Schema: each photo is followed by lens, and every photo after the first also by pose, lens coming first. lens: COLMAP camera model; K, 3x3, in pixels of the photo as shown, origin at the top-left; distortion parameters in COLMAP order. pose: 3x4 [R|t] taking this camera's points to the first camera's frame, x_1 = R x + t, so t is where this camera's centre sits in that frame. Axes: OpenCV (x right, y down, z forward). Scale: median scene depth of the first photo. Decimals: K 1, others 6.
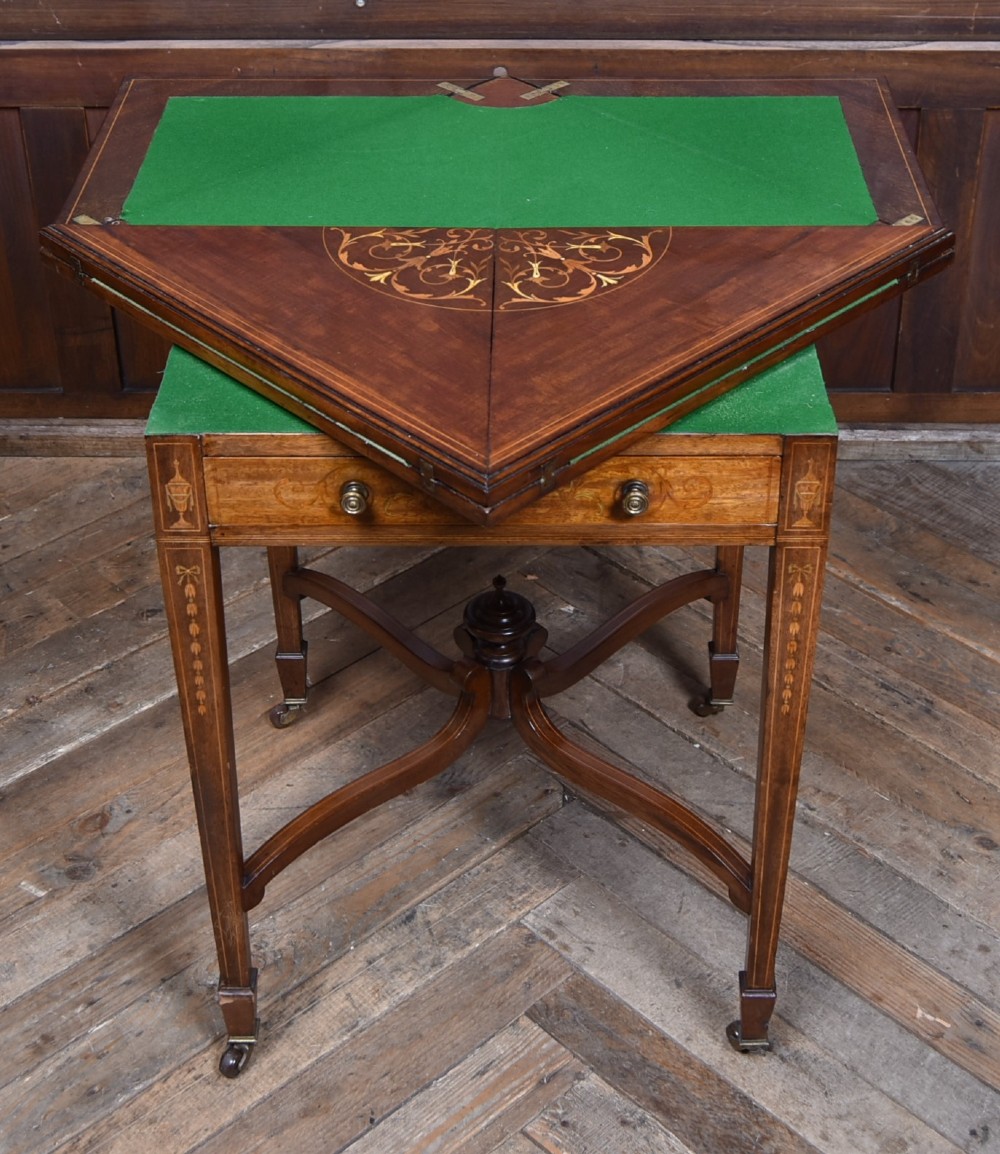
lens RADIAL K [[1819.9, 0, 537.3], [0, 1819.9, 495.6], [0, 0, 1]] dist [-0.001262, 0.000000]
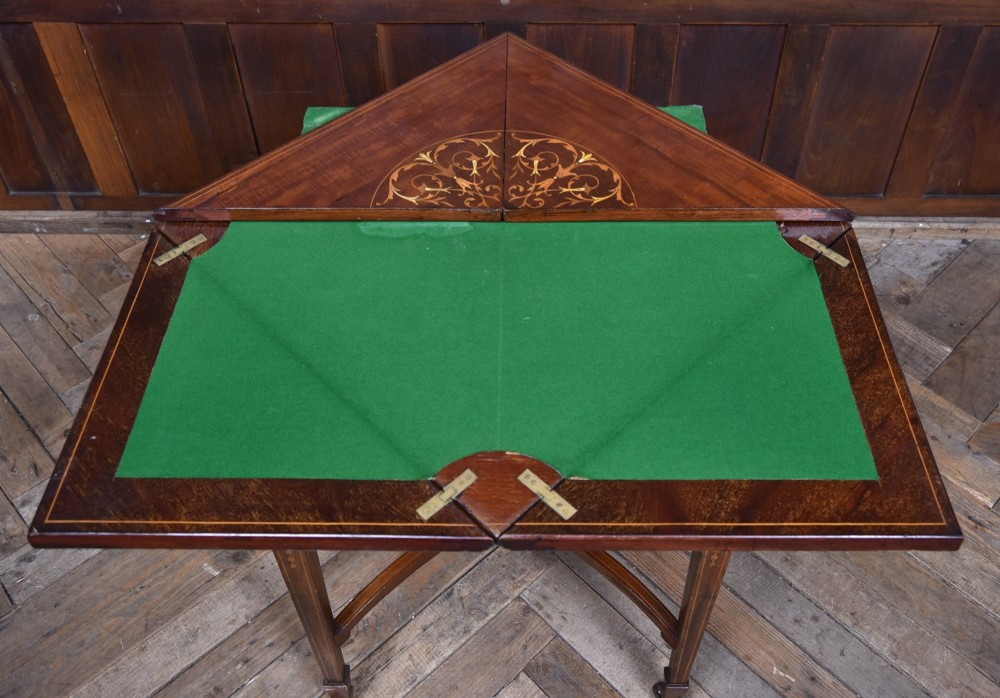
lens RADIAL K [[919.3, 0, 524.8], [0, 919.3, 317.3], [0, 0, 1]] dist [-0.006670, 0.000000]
pose [[0.999996, 0.001944, 0.001799, -0.007245], [-0.002267, 0.979403, 0.201905, -0.164569], [-0.001369, -0.201908, 0.979404, 0.273741]]
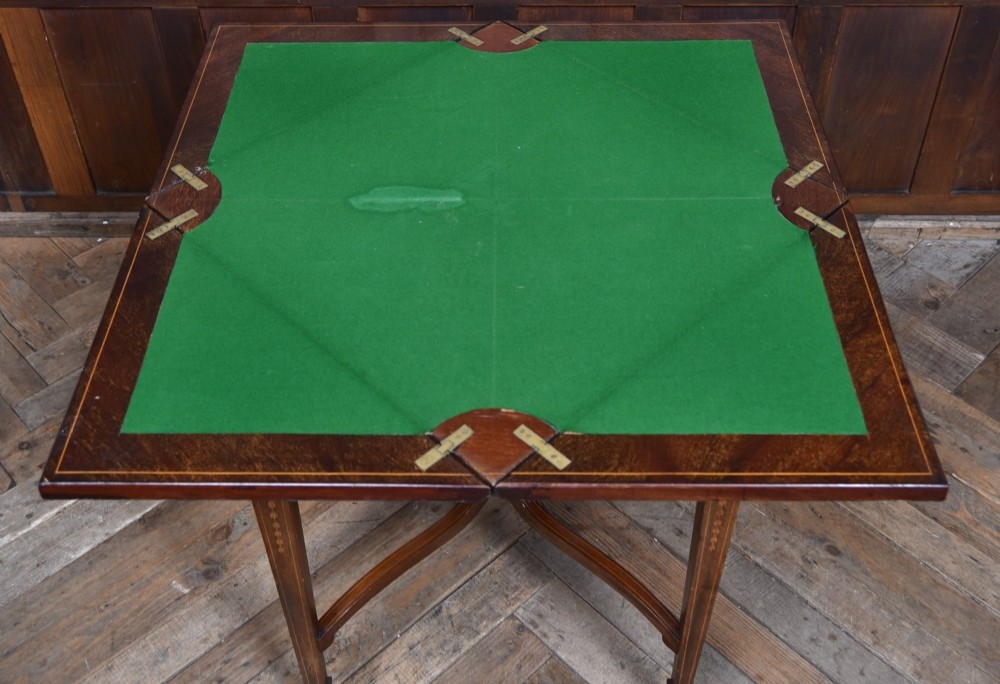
lens RADIAL K [[1090.6, 0, 507.5], [0, 1090.6, 313.3], [0, 0, 1]] dist [-0.009060, 0.000000]
pose [[0.999984, -0.001576, -0.005477, -0.009234], [0.002423, 0.987387, 0.158309, -0.144089], [0.005158, -0.158319, 0.987375, 0.177972]]
